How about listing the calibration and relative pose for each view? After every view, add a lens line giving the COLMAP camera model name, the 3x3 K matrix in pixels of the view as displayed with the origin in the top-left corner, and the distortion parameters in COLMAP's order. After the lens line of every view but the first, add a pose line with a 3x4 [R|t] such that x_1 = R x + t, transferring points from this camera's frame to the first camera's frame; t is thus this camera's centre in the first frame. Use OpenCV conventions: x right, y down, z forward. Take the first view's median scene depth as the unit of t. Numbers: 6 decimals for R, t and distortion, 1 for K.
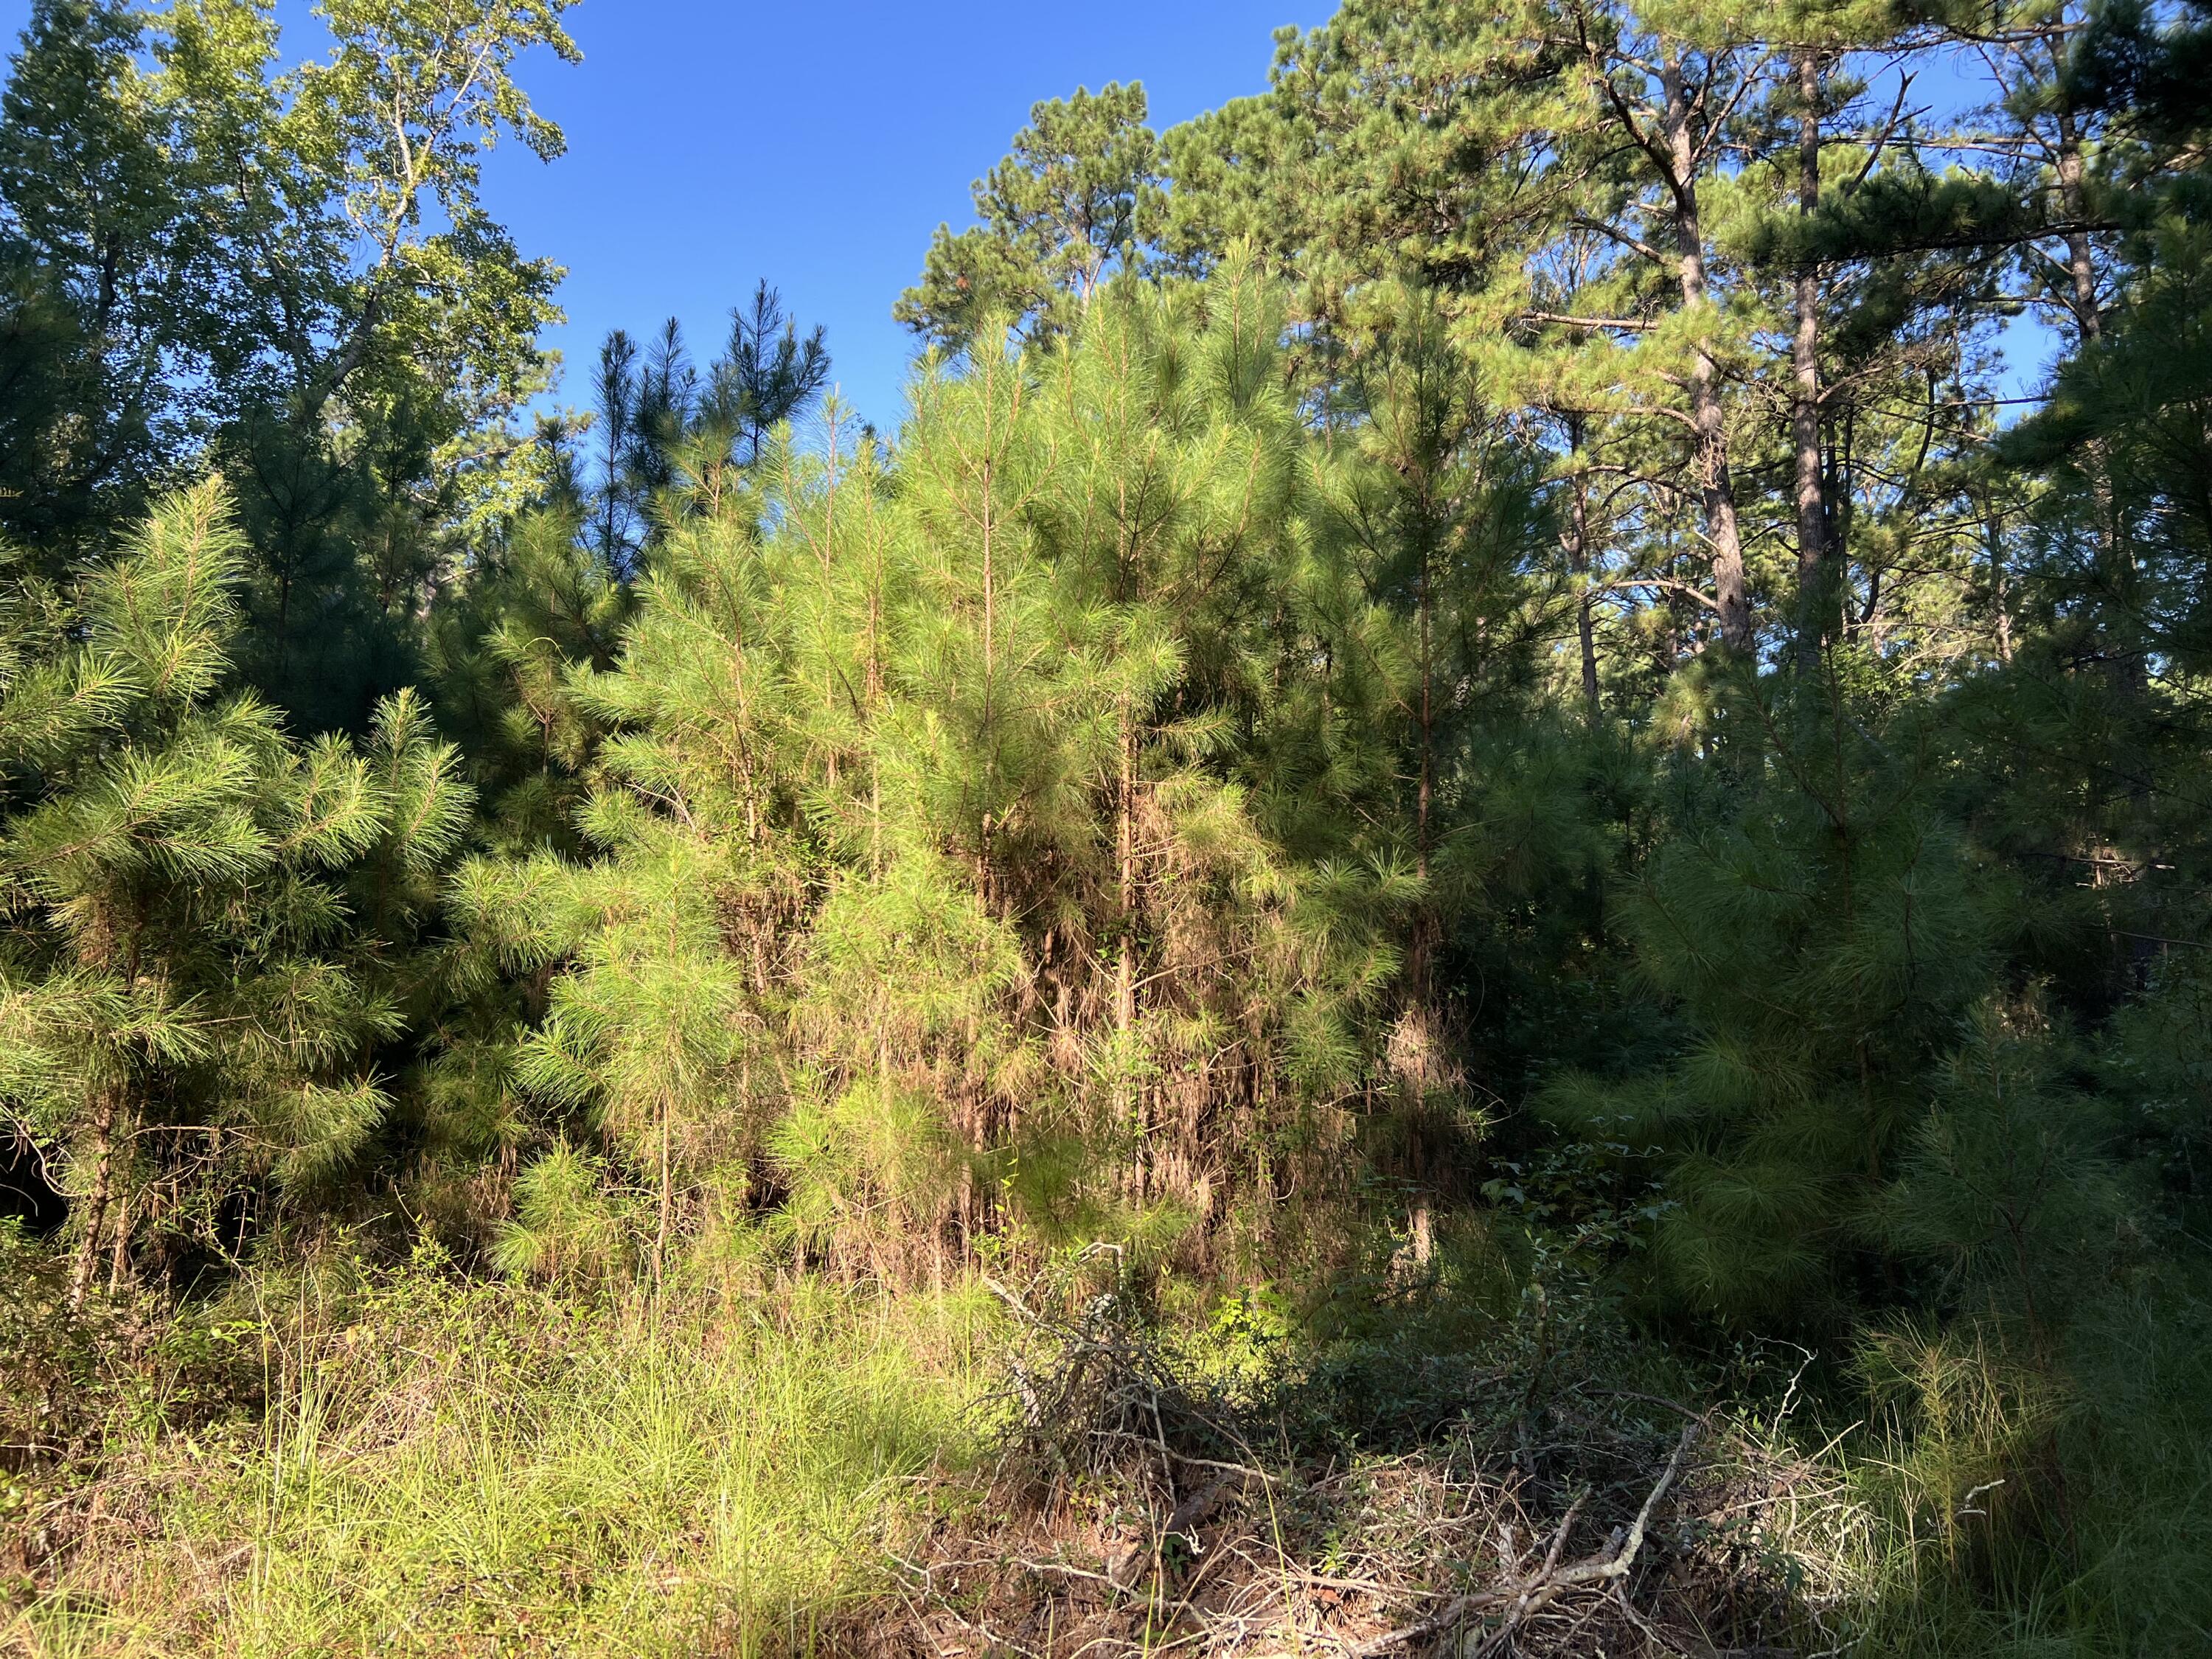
lens RADIAL K [[1663.6, 0, 1127.5], [0, 1663.6, 809.2], [0, 0, 1]] dist [0.059716, -0.076873]
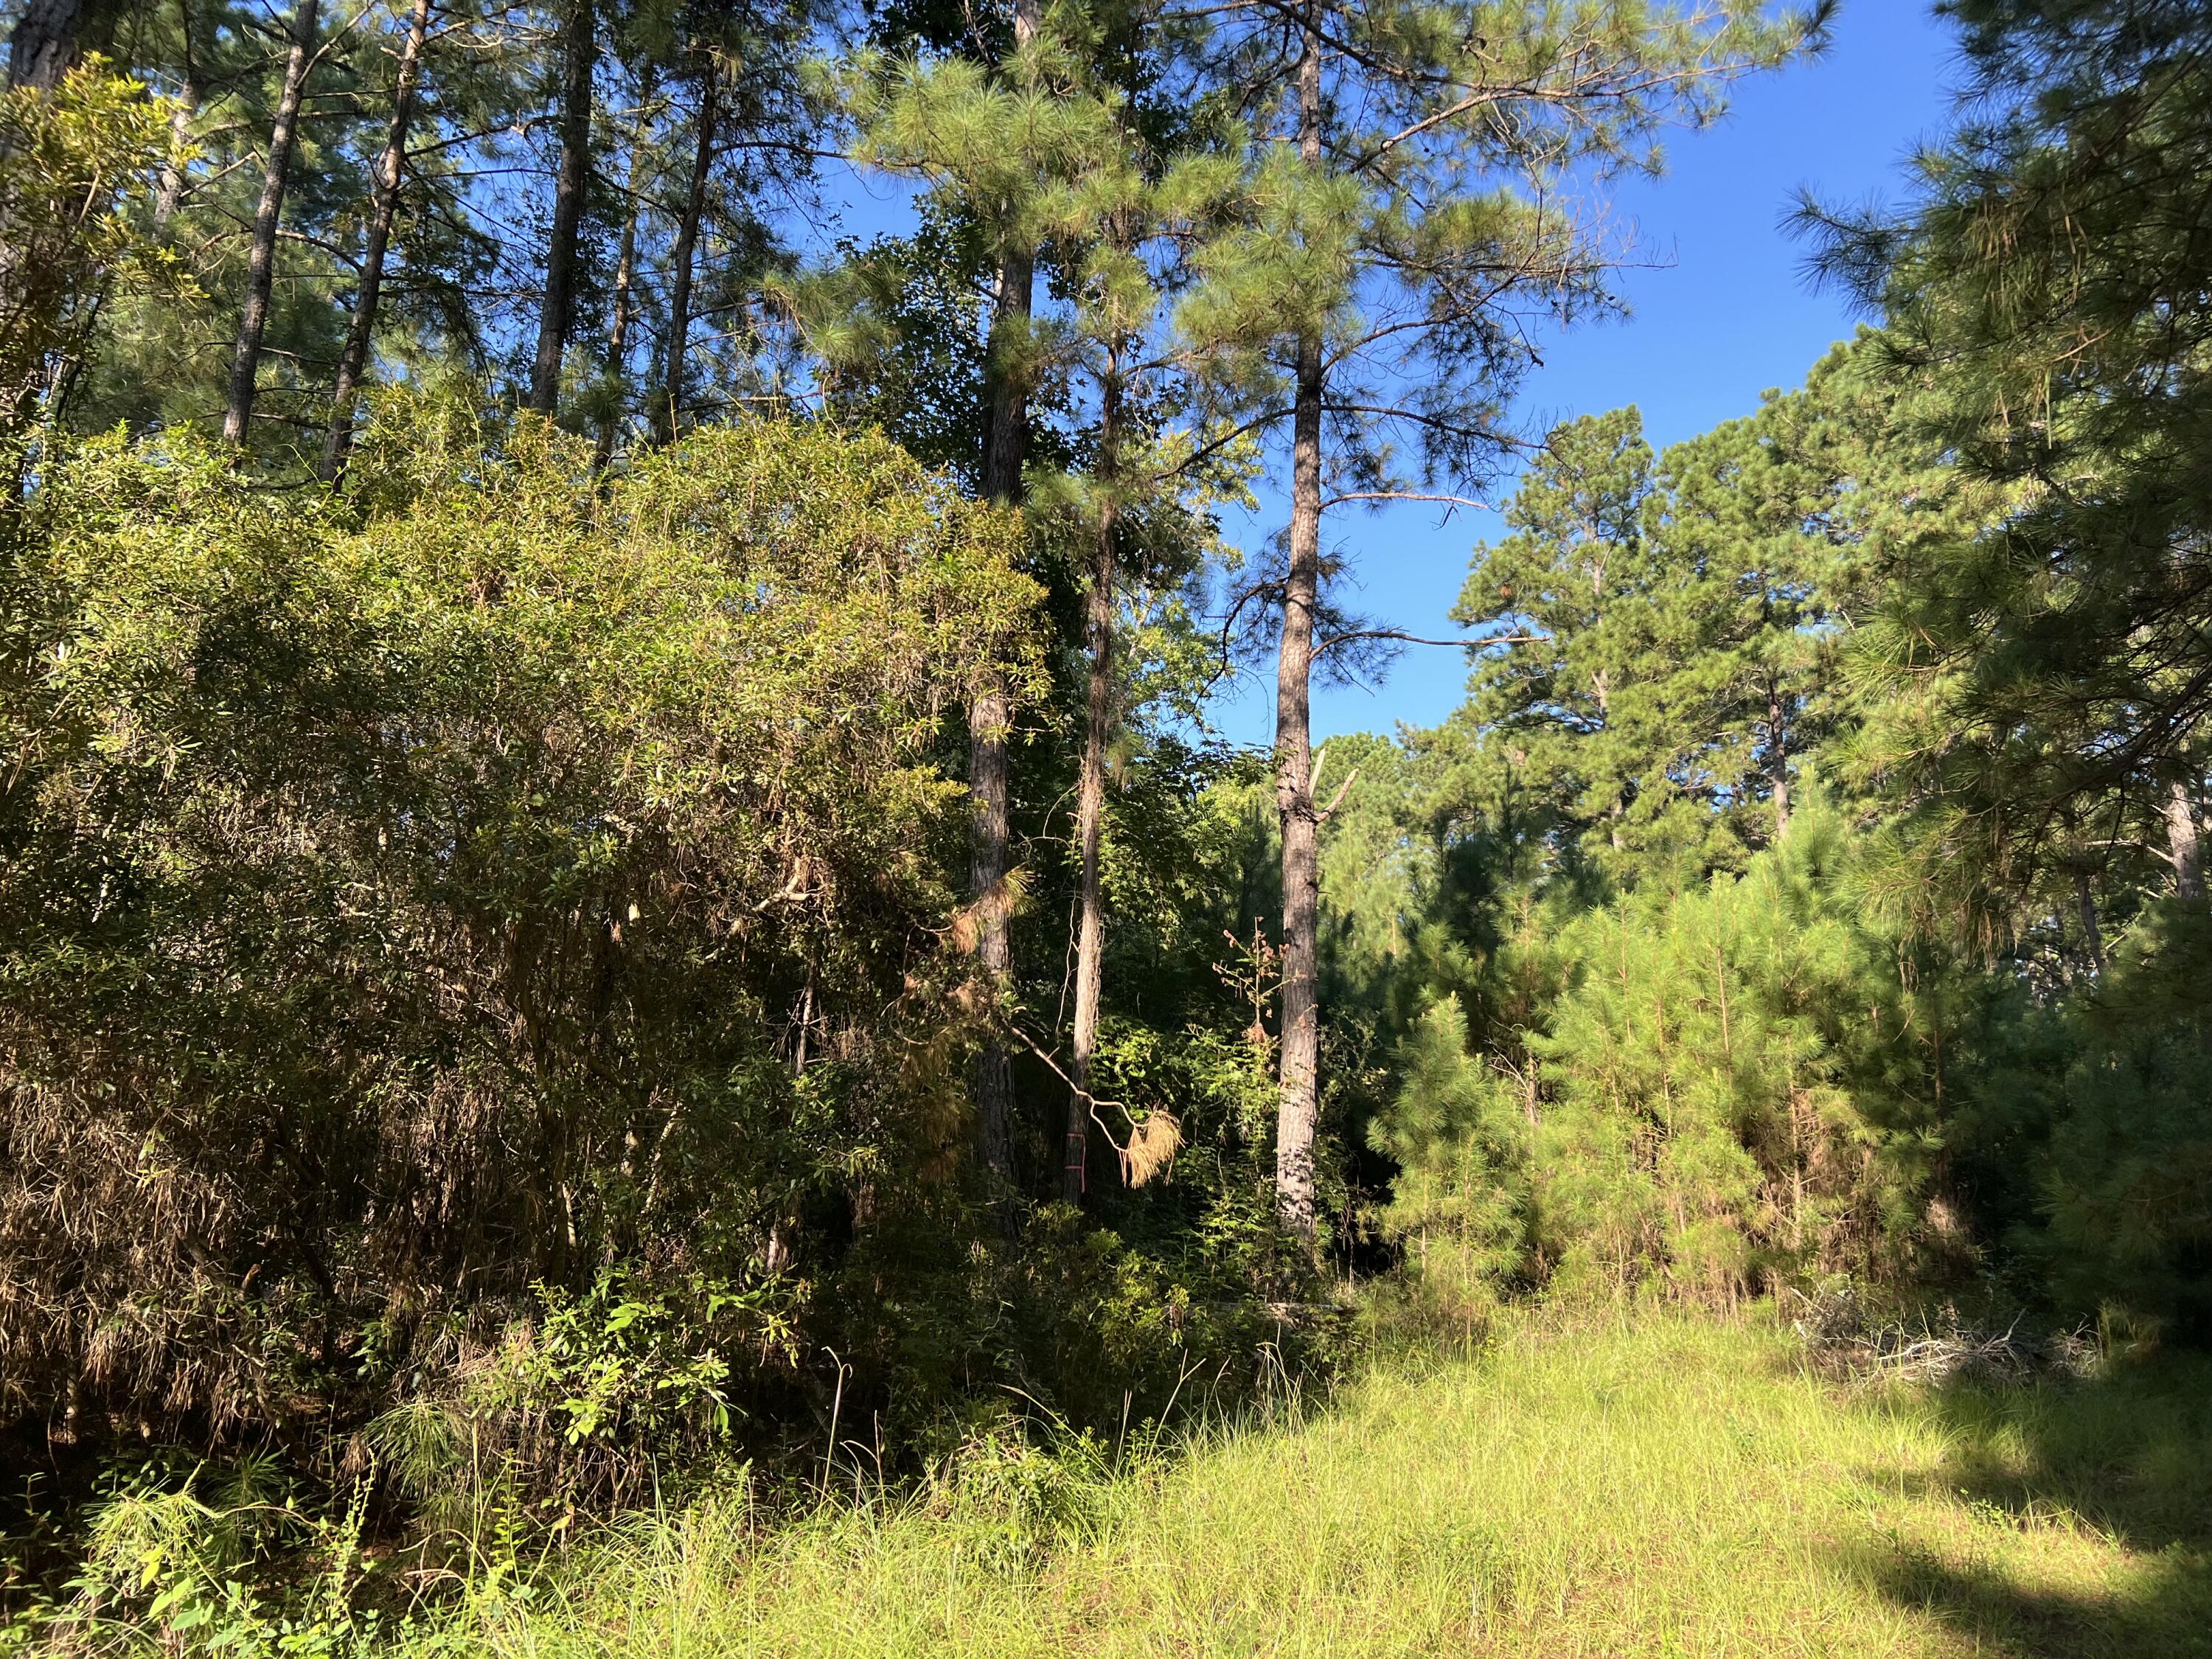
lens RADIAL K [[1663.6, 0, 1127.5], [0, 1663.6, 809.2], [0, 0, 1]] dist [0.059716, -0.076873]
pose [[0.964991, -0.042145, -0.258875, -0.253333], [0.019719, 0.995870, -0.088623, -0.201824], [0.261541, 0.080416, 0.961837, -1.373691]]
